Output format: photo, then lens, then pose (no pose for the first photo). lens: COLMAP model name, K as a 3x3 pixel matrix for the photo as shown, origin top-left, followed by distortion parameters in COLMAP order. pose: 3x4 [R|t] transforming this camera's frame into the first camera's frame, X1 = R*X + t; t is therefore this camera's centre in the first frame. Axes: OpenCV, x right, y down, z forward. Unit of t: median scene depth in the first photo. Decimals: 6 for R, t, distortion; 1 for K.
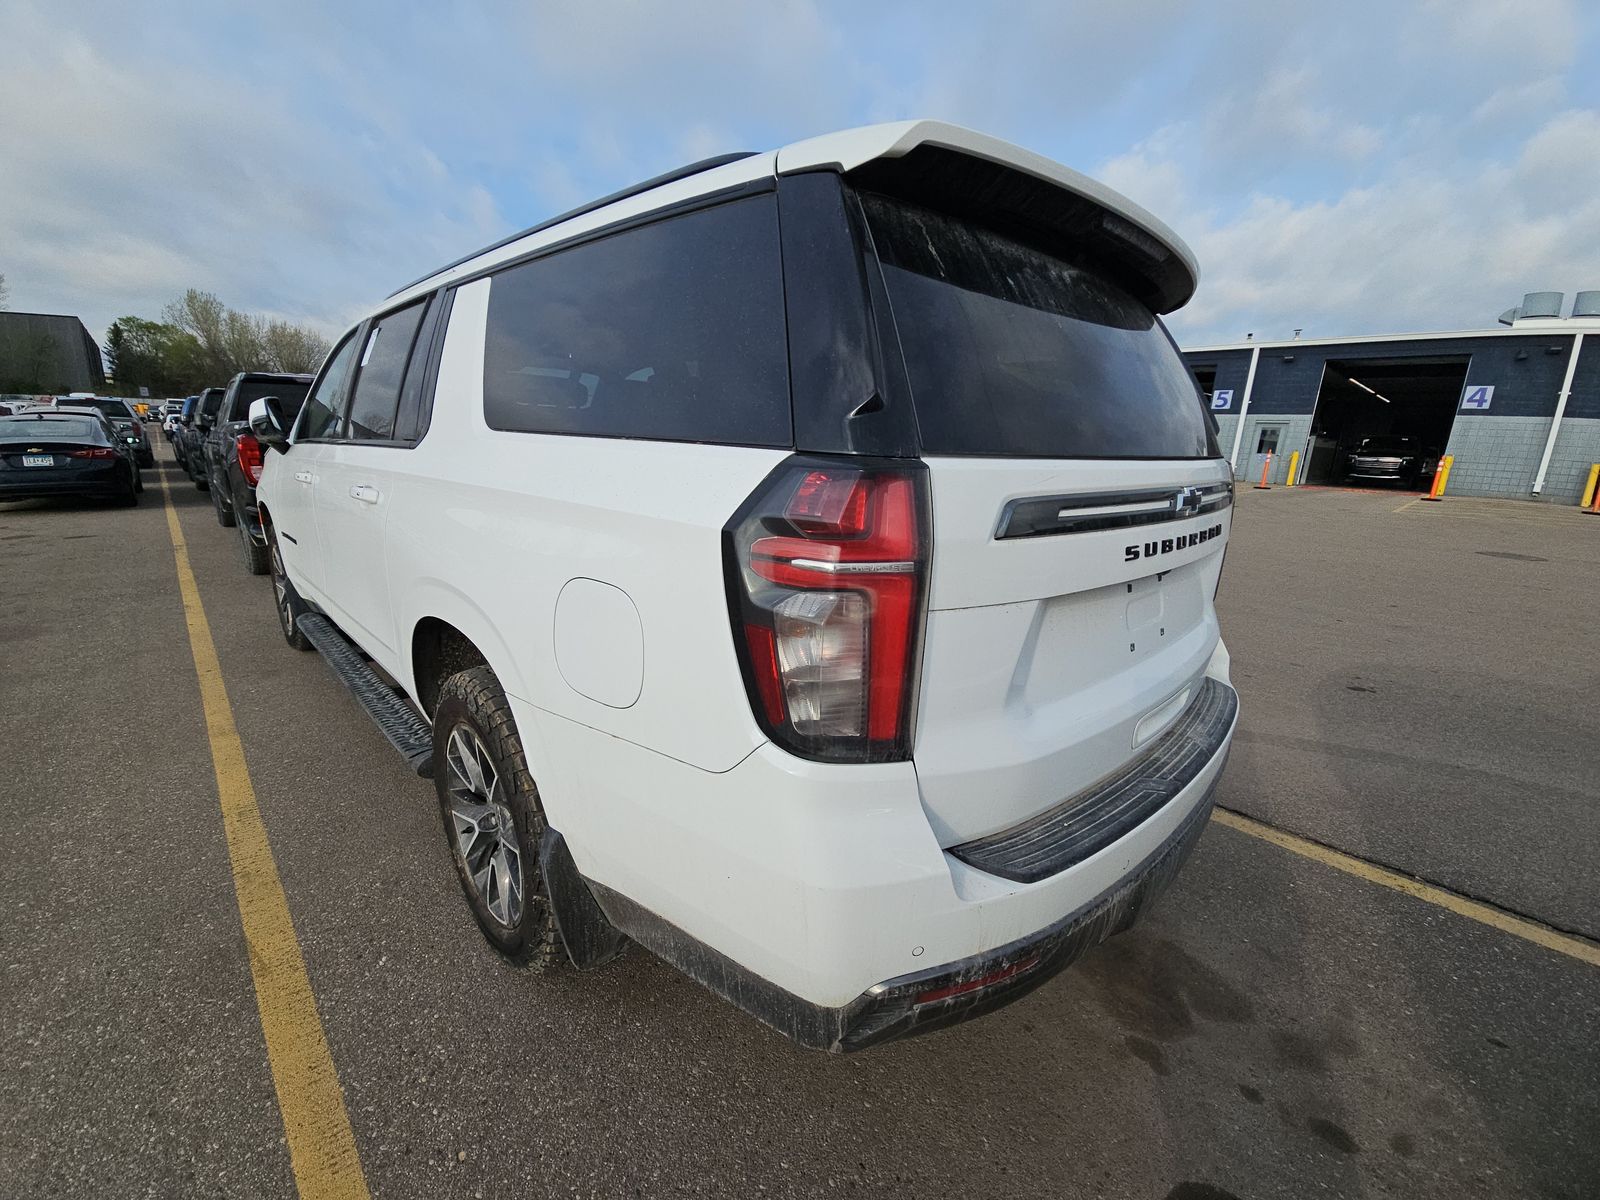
lens RADIAL K [[627.6, 0, 779.1], [0, 627.6, 602.0], [0, 0, 1]] dist [0.023847, -0.018655]
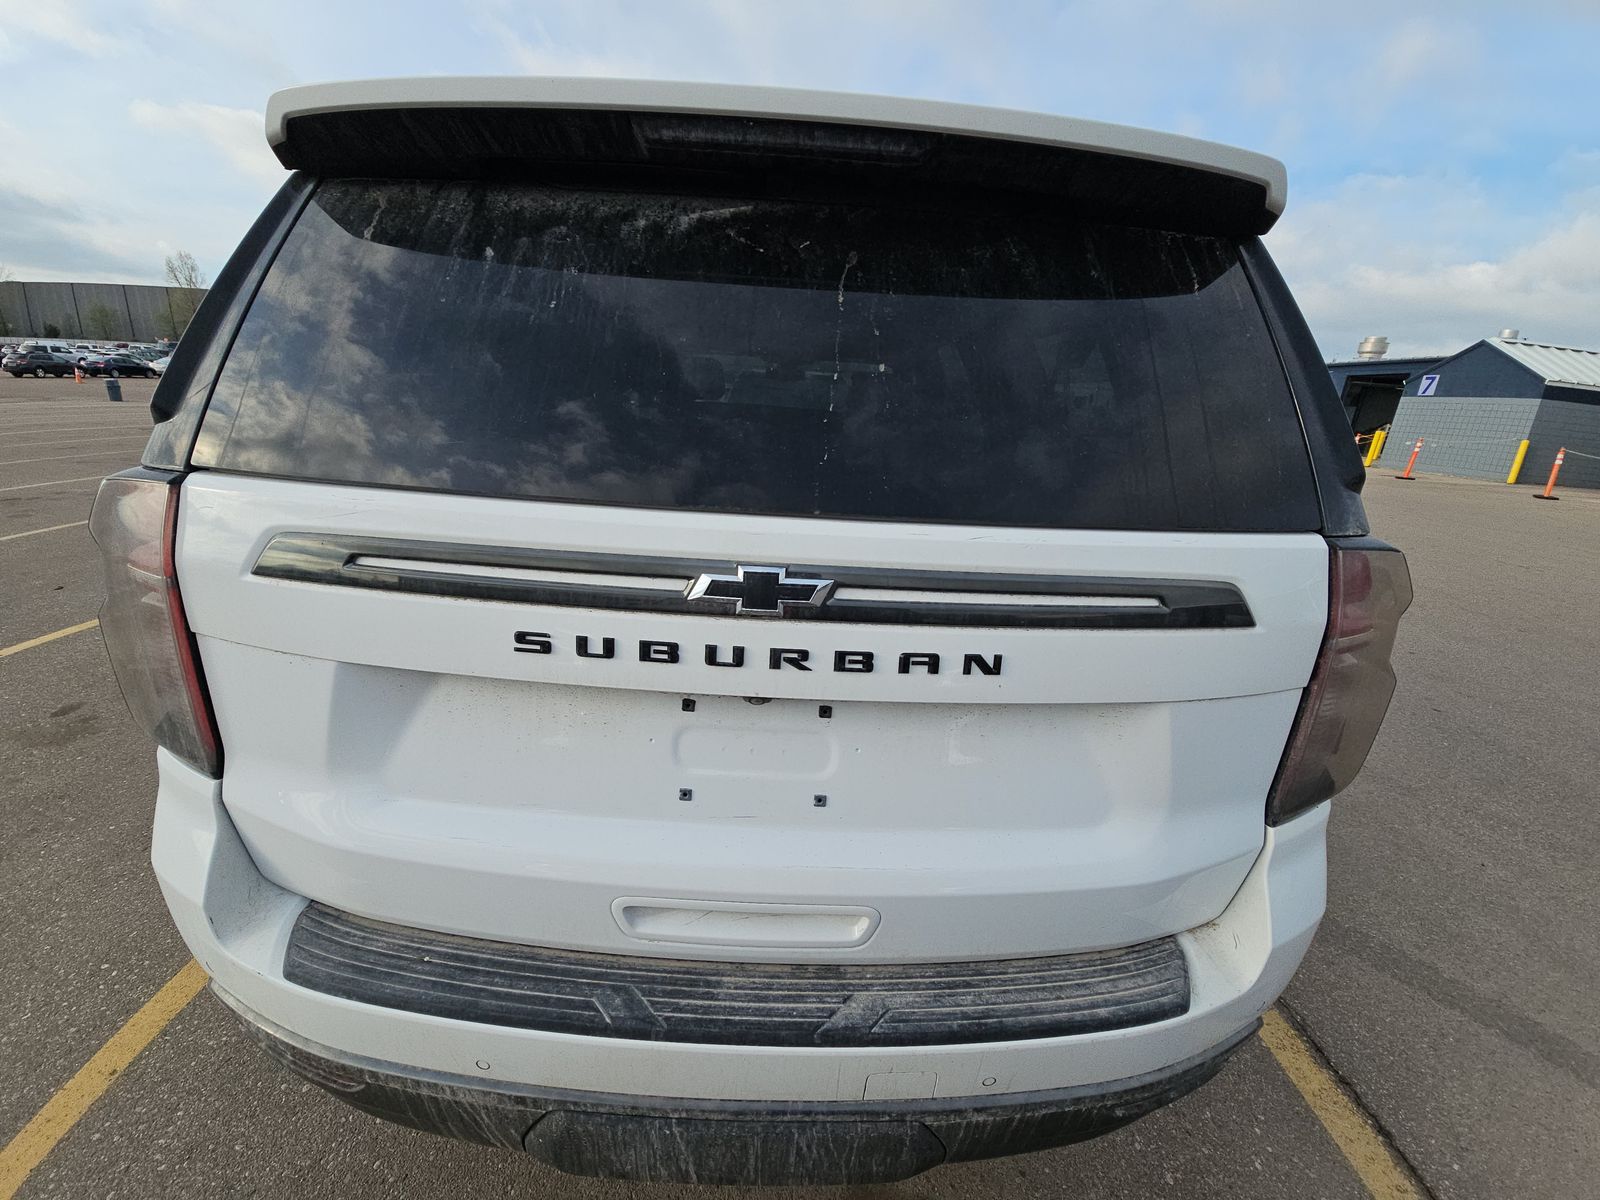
lens RADIAL K [[627.6, 0, 779.1], [0, 627.6, 602.0], [0, 0, 1]] dist [0.023847, -0.018655]
pose [[0.731424, 0.197894, -0.652578, 1.100463], [-0.192770, 0.977937, 0.080498, -0.209776], [0.654110, 0.066919, 0.753434, 0.608335]]
